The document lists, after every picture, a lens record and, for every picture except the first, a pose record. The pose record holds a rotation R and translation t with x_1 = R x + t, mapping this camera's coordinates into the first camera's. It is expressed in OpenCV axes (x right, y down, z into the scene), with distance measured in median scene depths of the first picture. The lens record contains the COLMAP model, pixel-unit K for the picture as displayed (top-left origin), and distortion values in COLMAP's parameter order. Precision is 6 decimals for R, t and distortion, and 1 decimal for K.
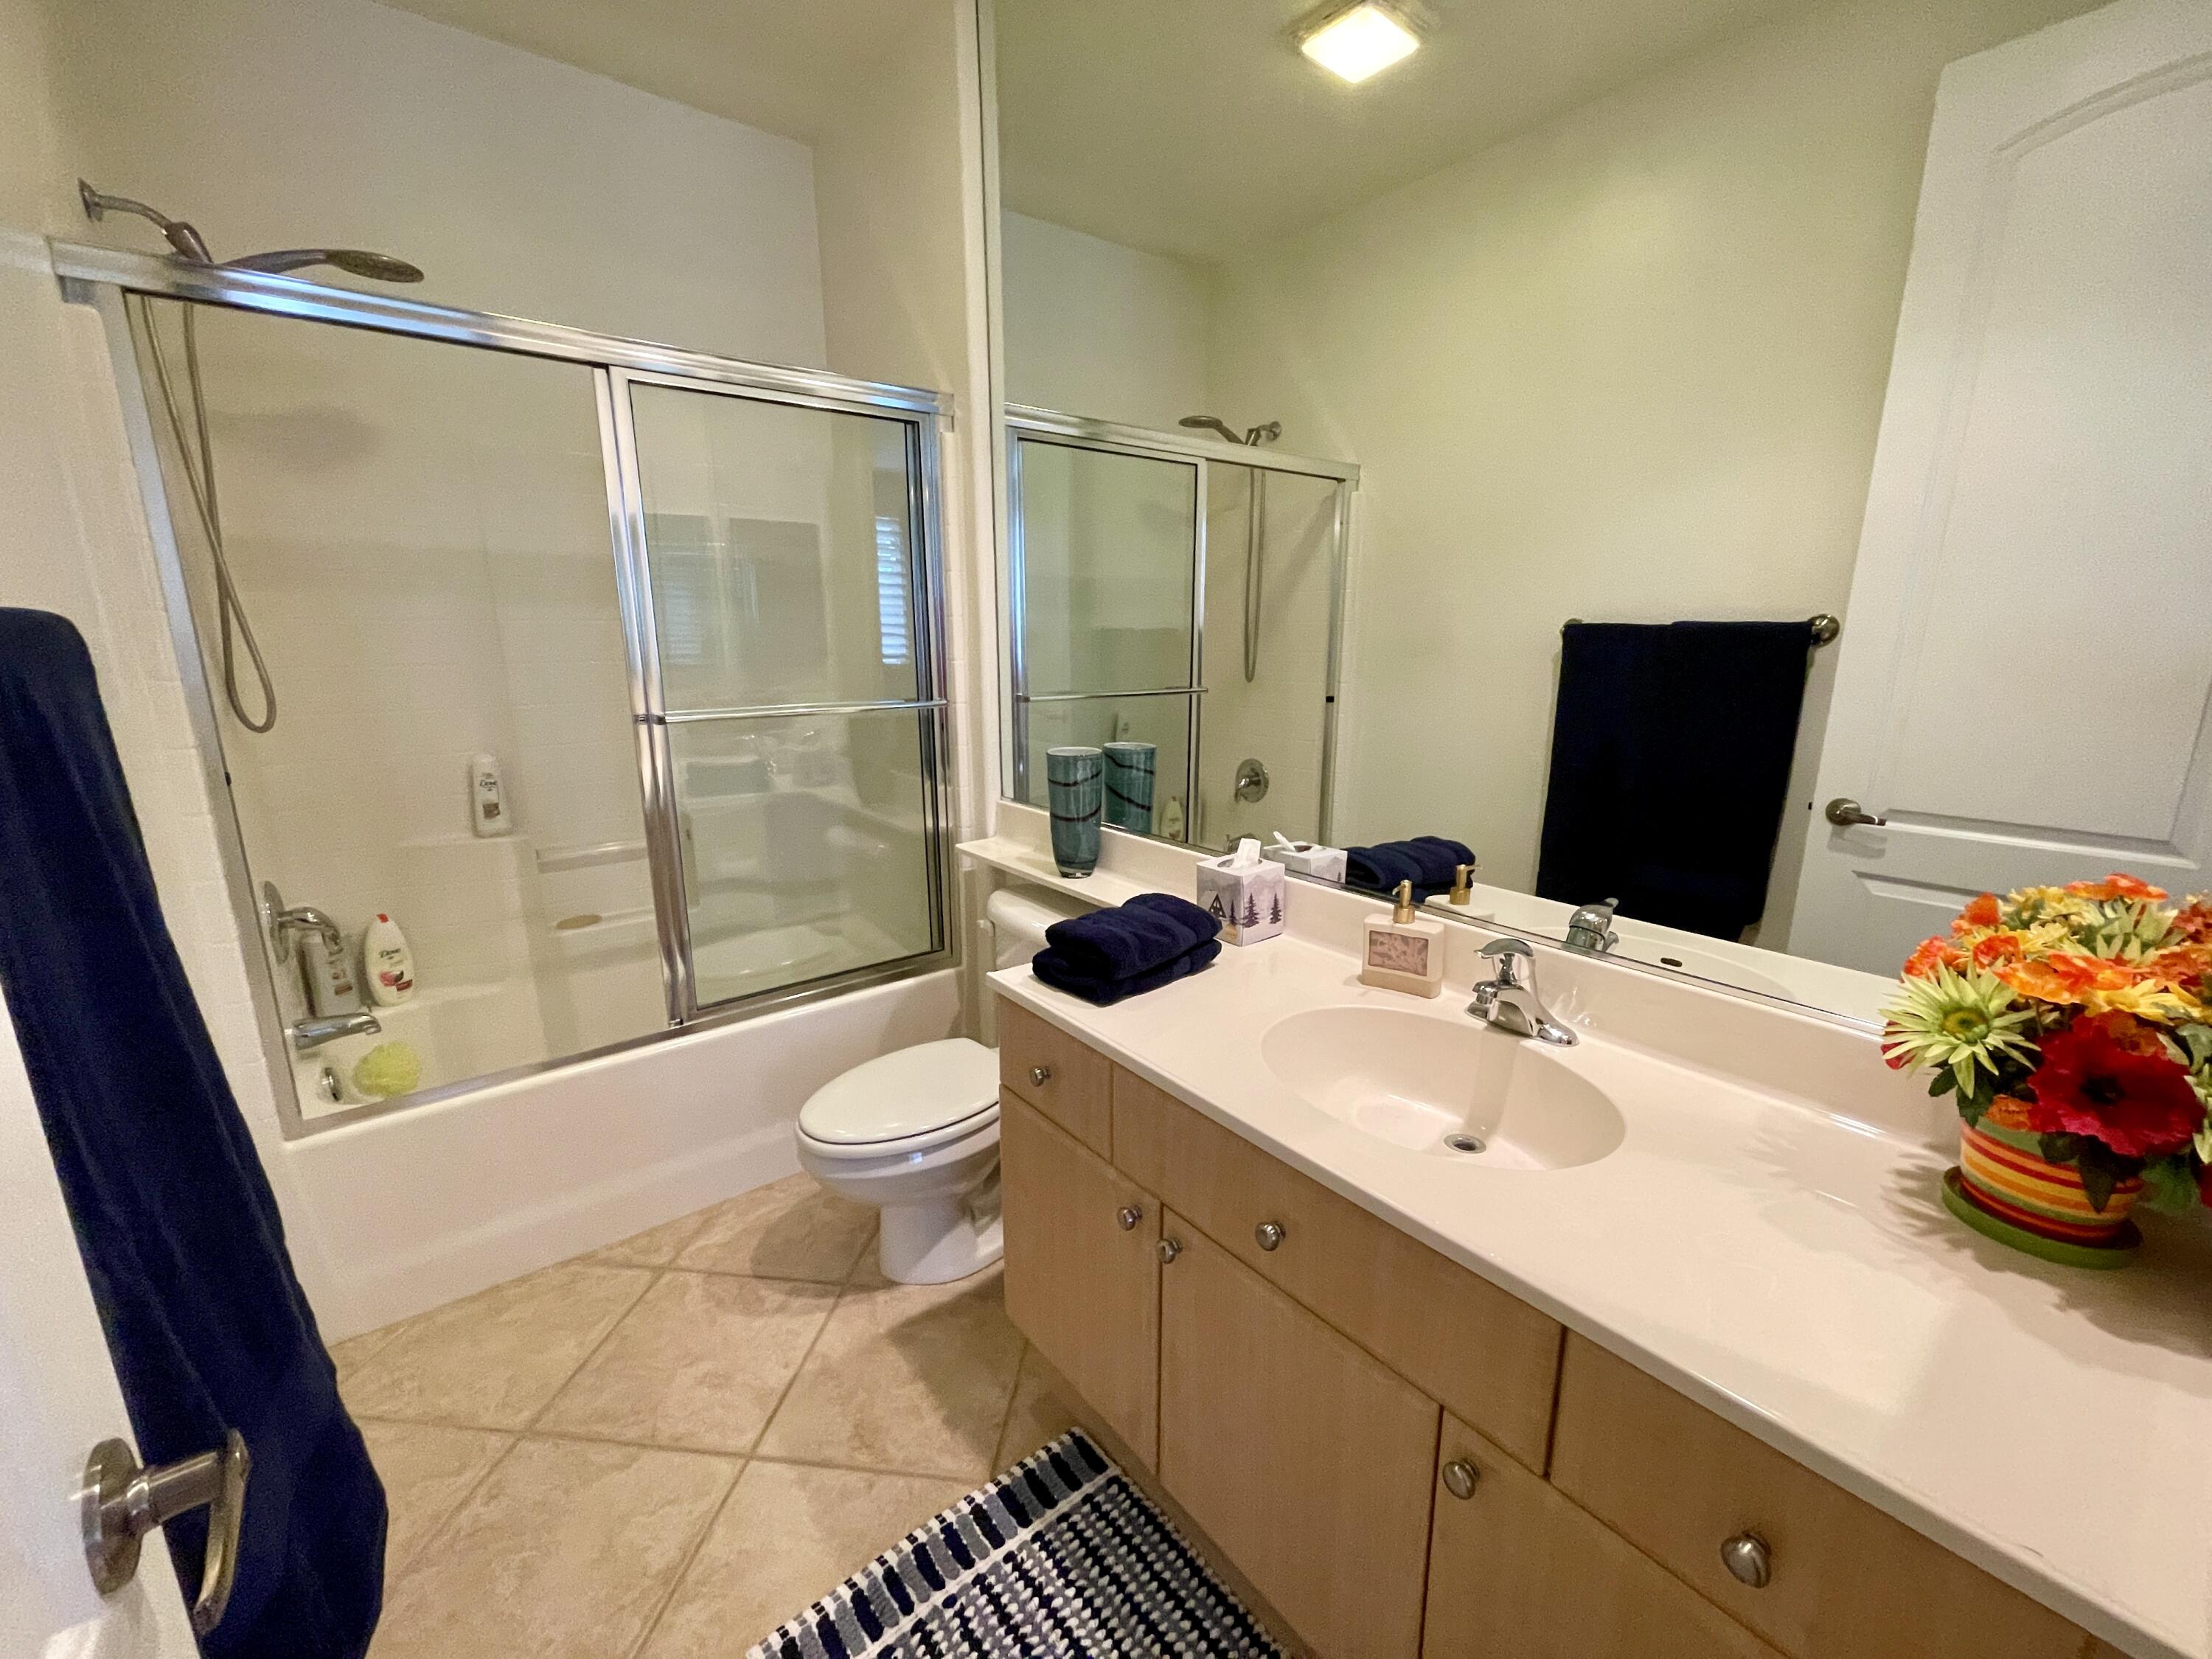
lens RADIAL K [[896.7, 0, 1109.0], [0, 896.7, 833.9], [0, 0, 1]] dist [-0.001044, 0.000152]
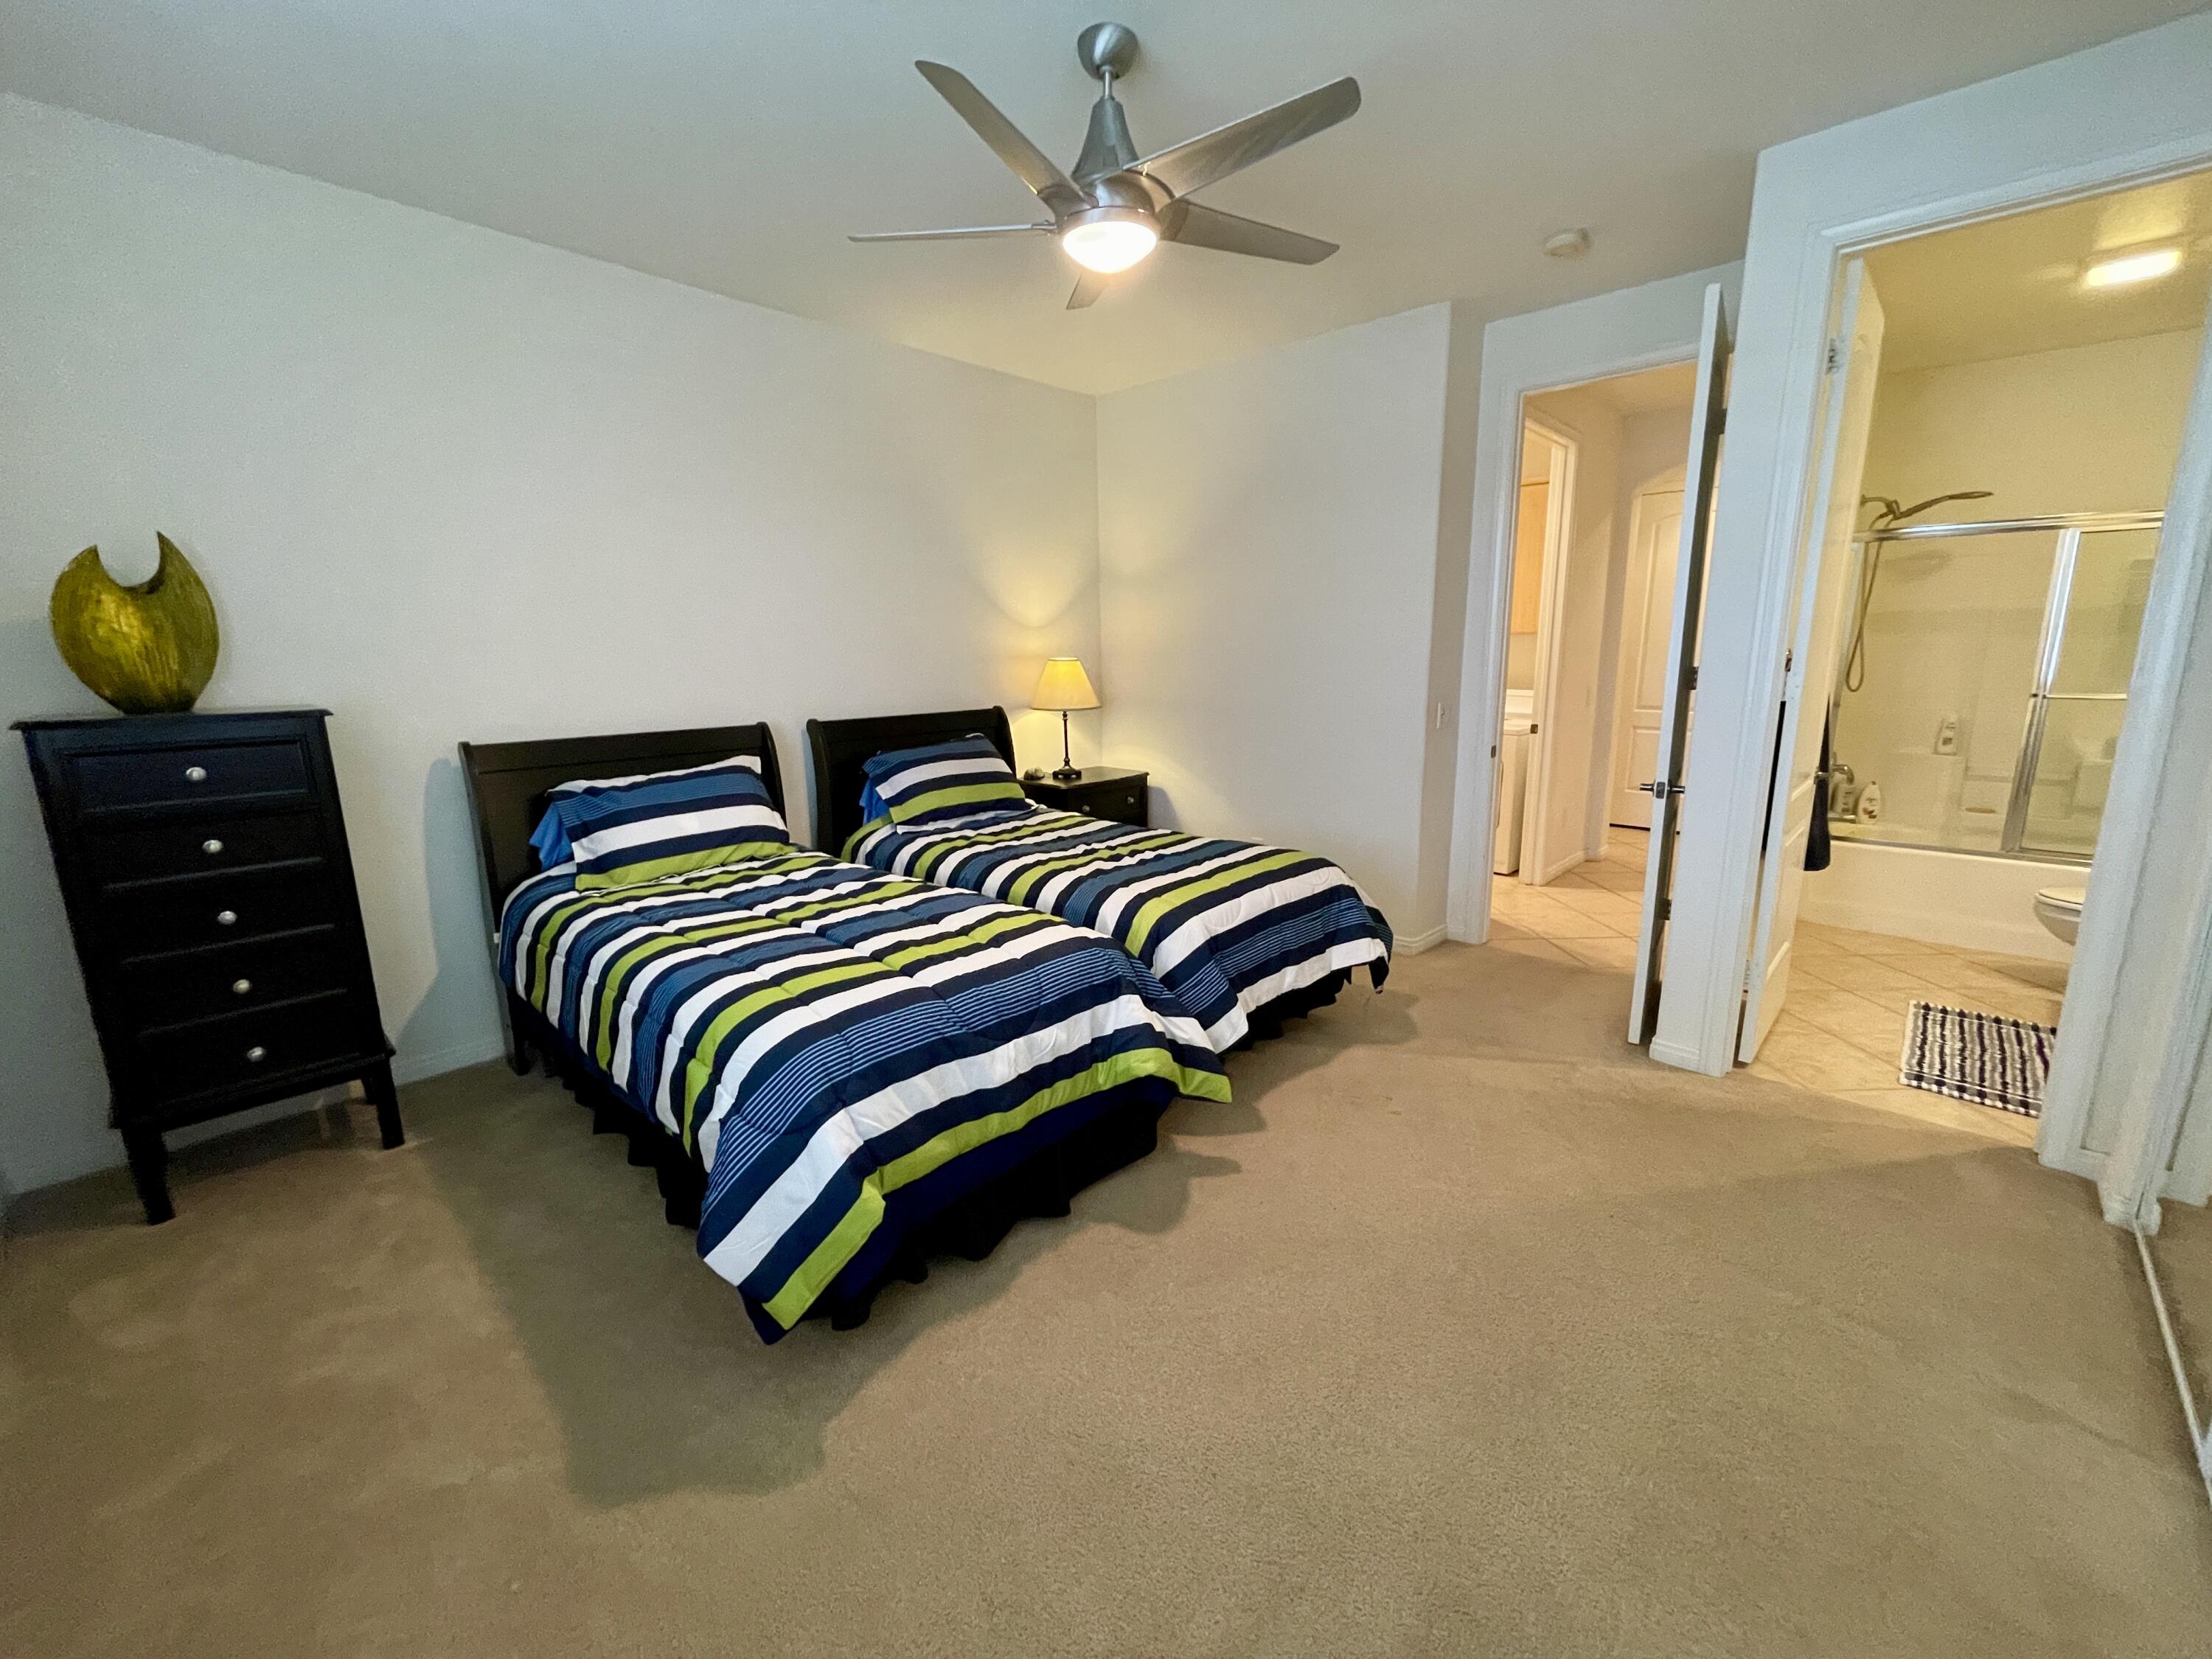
lens RADIAL K [[896.7, 0, 1109.0], [0, 896.7, 833.9], [0, 0, 1]] dist [-0.001044, 0.000152]
pose [[0.149398, 0.203807, -0.967545, 1.120502], [-0.203815, 0.963860, 0.171559, 0.239404], [0.967543, 0.171570, 0.185538, -1.265871]]
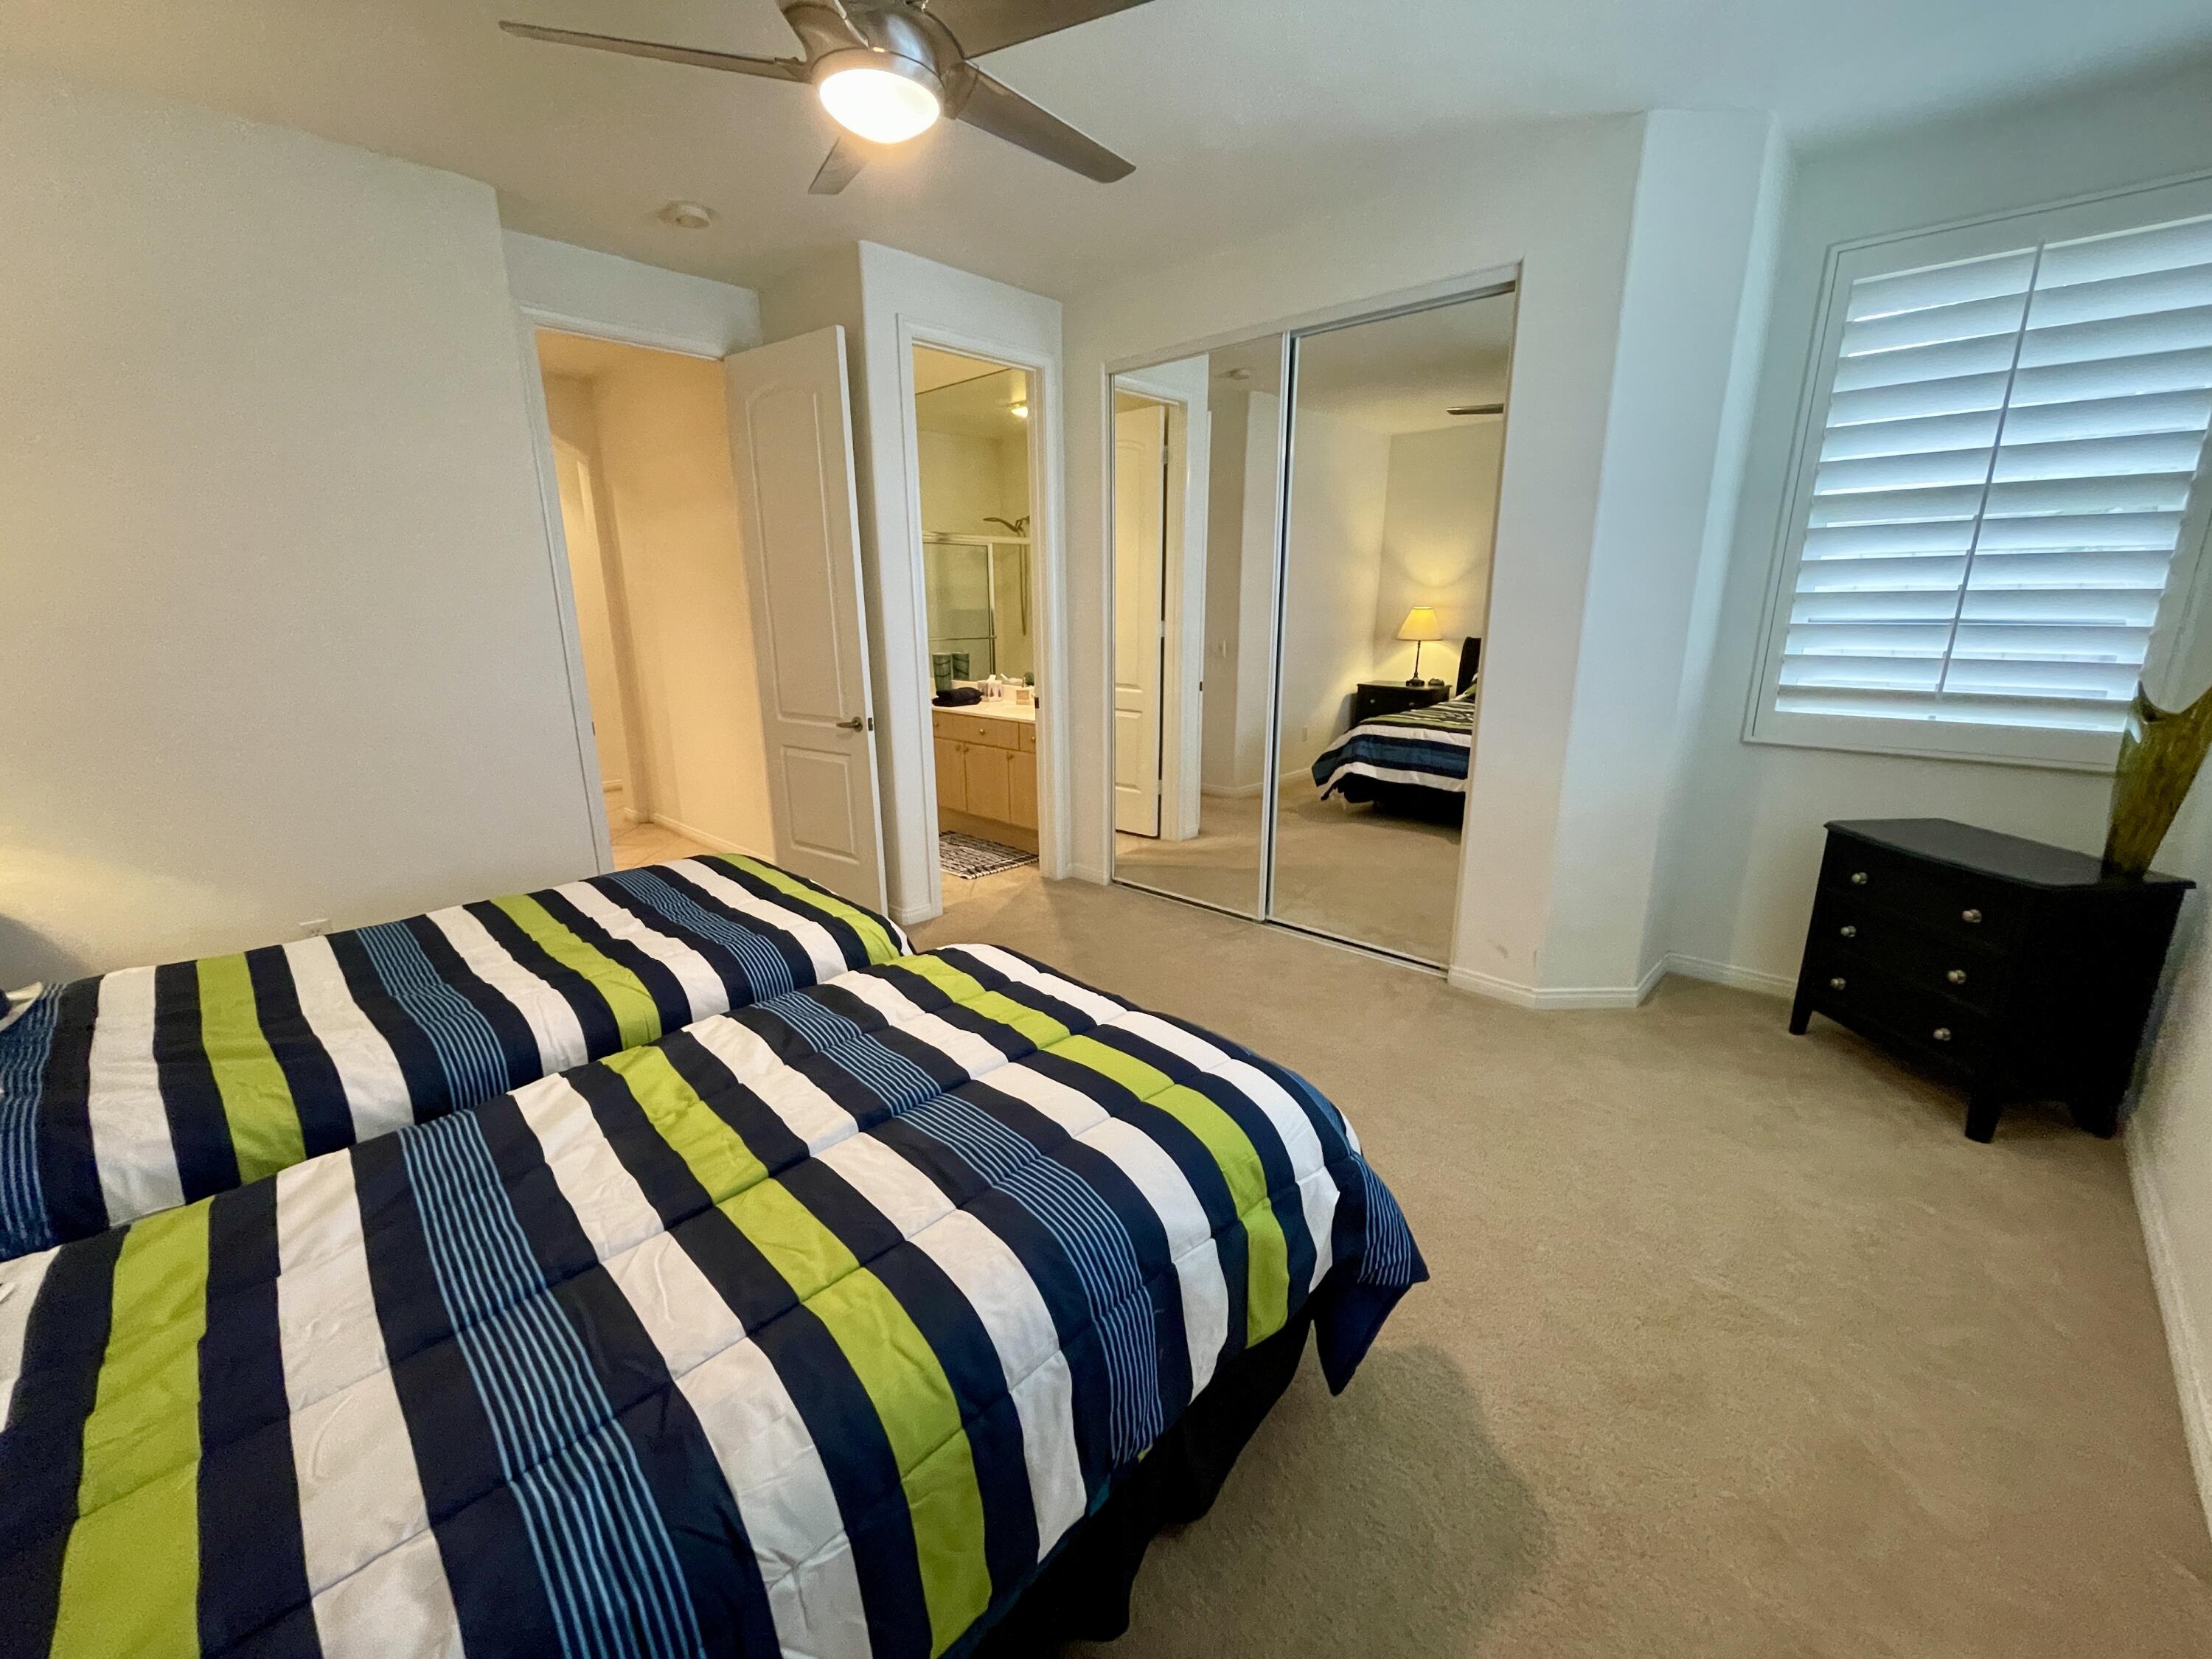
lens RADIAL K [[896.7, 0, 1109.0], [0, 896.7, 833.9], [0, 0, 1]] dist [-0.001044, 0.000152]
pose [[0.990701, -0.037849, 0.130690, 0.100466], [0.033502, 0.998815, 0.035307, 0.415166], [-0.131871, -0.030600, 0.990794, -2.042075]]
